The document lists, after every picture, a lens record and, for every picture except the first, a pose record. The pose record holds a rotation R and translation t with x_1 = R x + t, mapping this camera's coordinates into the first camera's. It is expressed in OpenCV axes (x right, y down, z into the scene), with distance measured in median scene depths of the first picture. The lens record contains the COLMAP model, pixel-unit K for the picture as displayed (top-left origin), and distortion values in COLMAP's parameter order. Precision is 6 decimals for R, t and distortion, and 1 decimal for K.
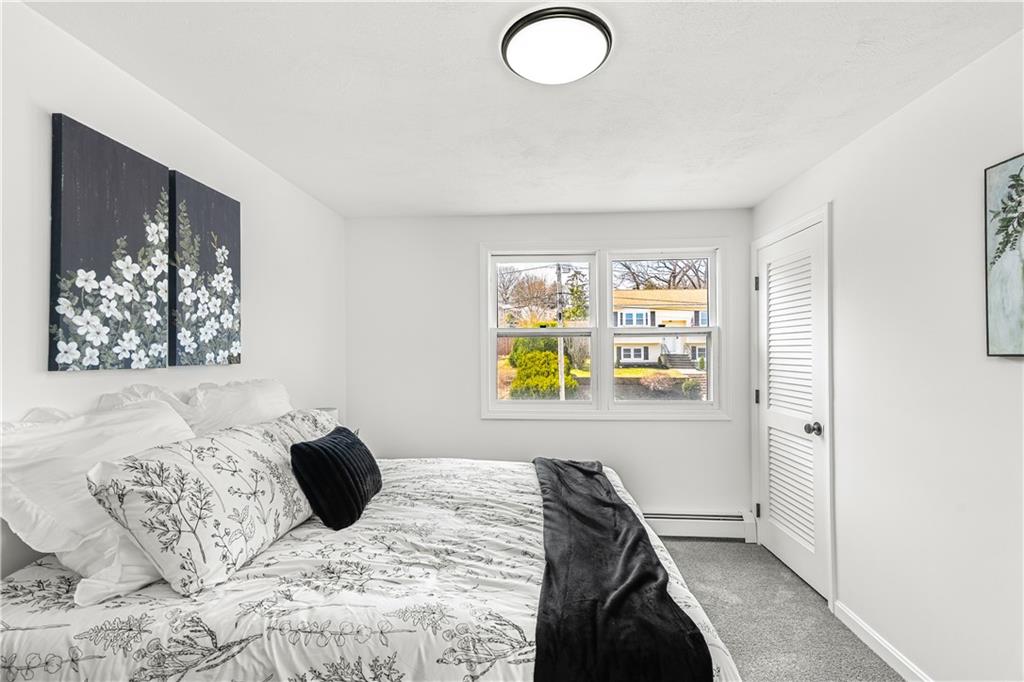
lens RADIAL K [[458.7, 0, 512.4], [0, 458.7, 342.4], [0, 0, 1]] dist [0.026295, 0.000494]
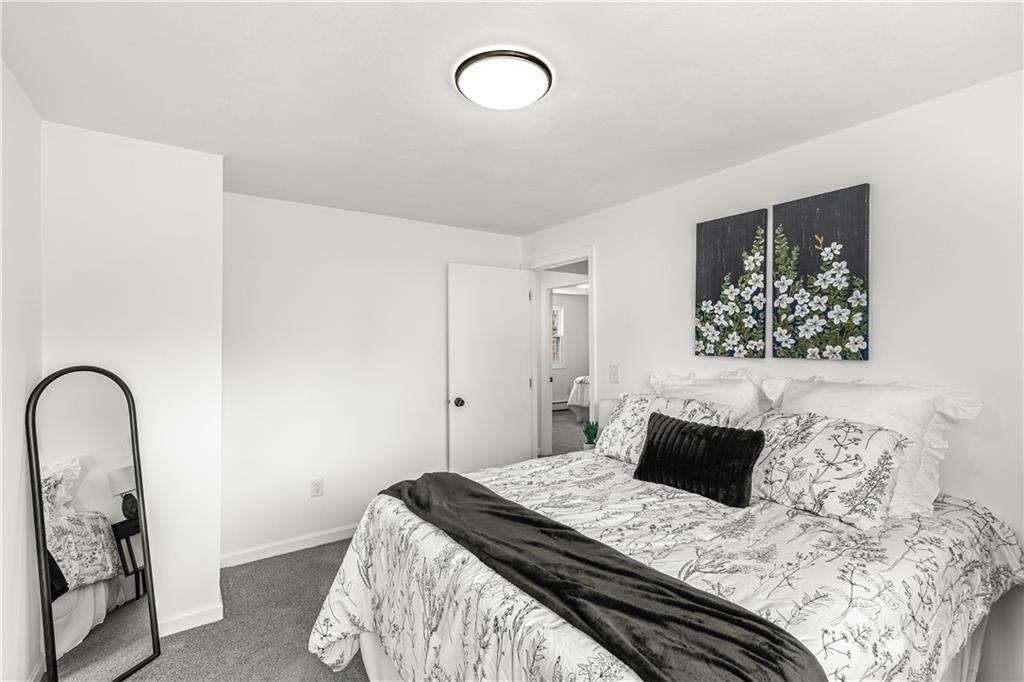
lens RADIAL K [[458.7, 0, 509.8], [0, 458.7, 338.2], [0, 0, 1]] dist [0.026295, 0.000494]
pose [[-0.786698, 0.010940, -0.617242, 0.681680], [0.024104, 0.999625, -0.013004, -0.003768], [0.616868, -0.025108, -0.786666, 1.648616]]
